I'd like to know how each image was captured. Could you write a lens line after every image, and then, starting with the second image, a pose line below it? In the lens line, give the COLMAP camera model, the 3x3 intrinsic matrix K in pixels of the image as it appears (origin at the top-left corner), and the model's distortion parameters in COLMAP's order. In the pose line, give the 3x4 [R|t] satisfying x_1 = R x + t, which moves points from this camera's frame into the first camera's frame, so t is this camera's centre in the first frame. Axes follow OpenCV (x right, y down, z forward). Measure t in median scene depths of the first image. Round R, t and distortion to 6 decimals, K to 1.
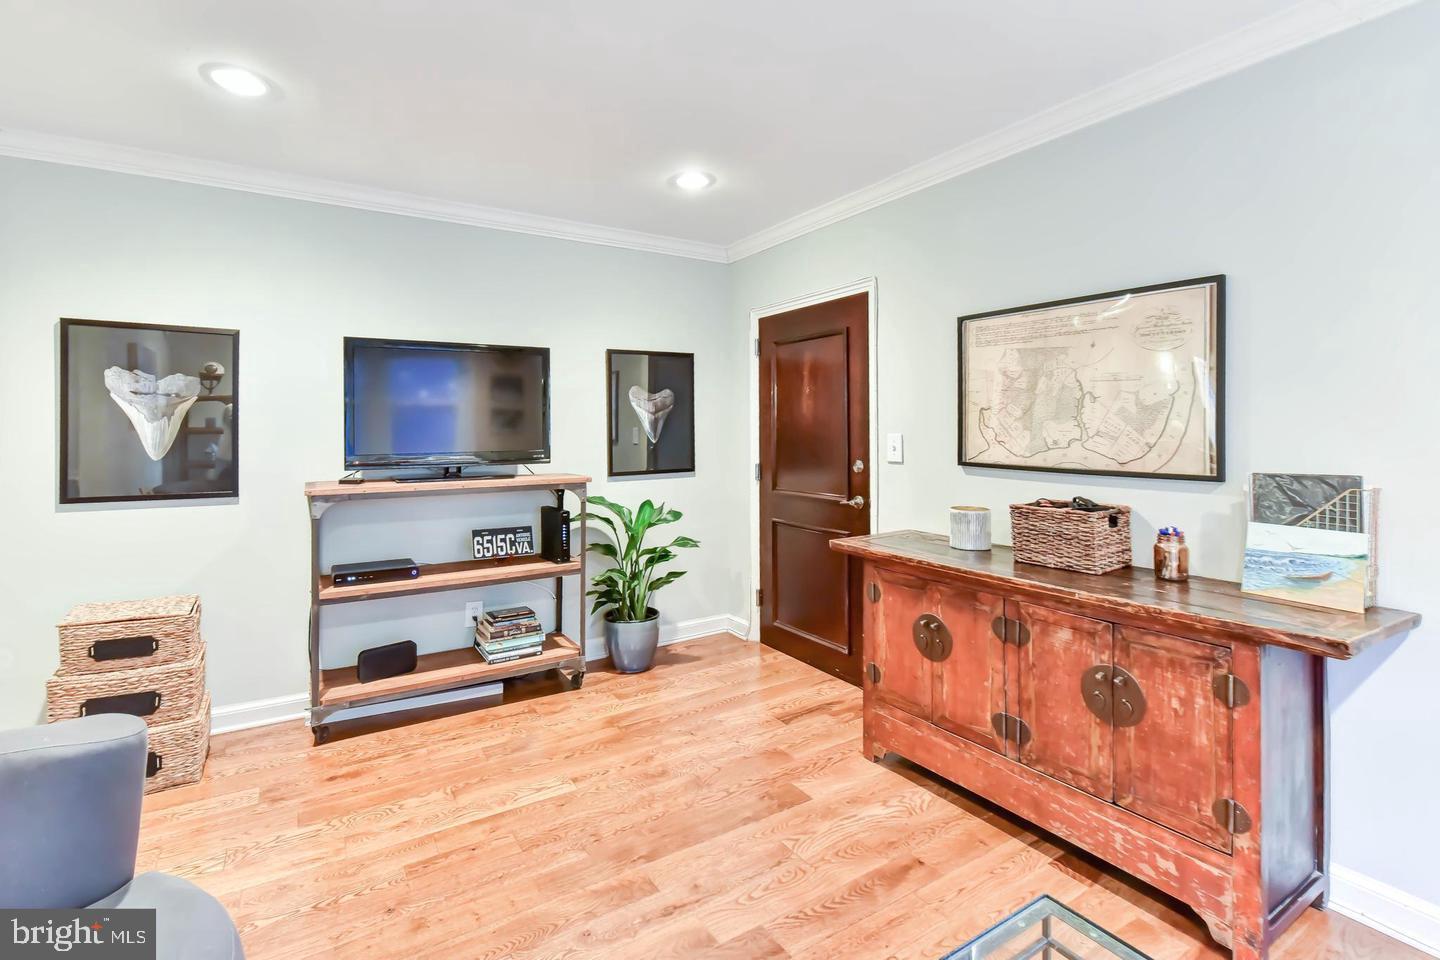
lens RADIAL K [[656.1, 0, 685.7], [0, 656.1, 423.8], [0, 0, 1]] dist [-0.001454, -0.000381]
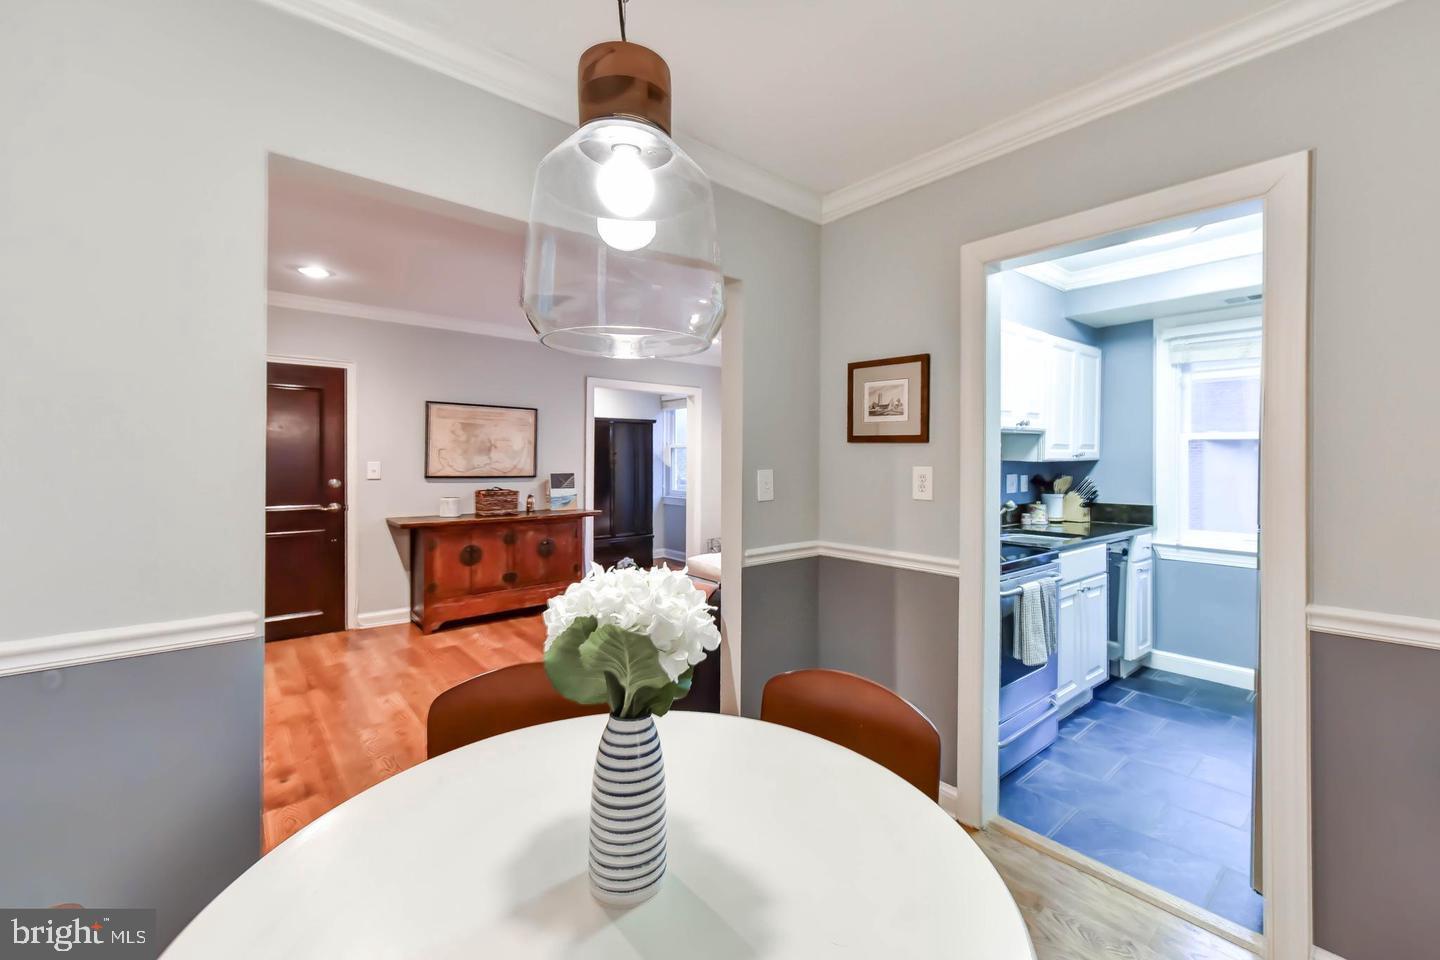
lens RADIAL K [[600.5, 0, 748.2], [0, 600.5, 459.9], [0, 0, 1]] dist [-0.000100, -0.000005]
pose [[-0.182414, 0.001477, 0.983221, -1.677726], [-0.015433, 0.999871, -0.004365, 0.004028], [-0.983101, -0.015970, -0.182367, 0.444679]]
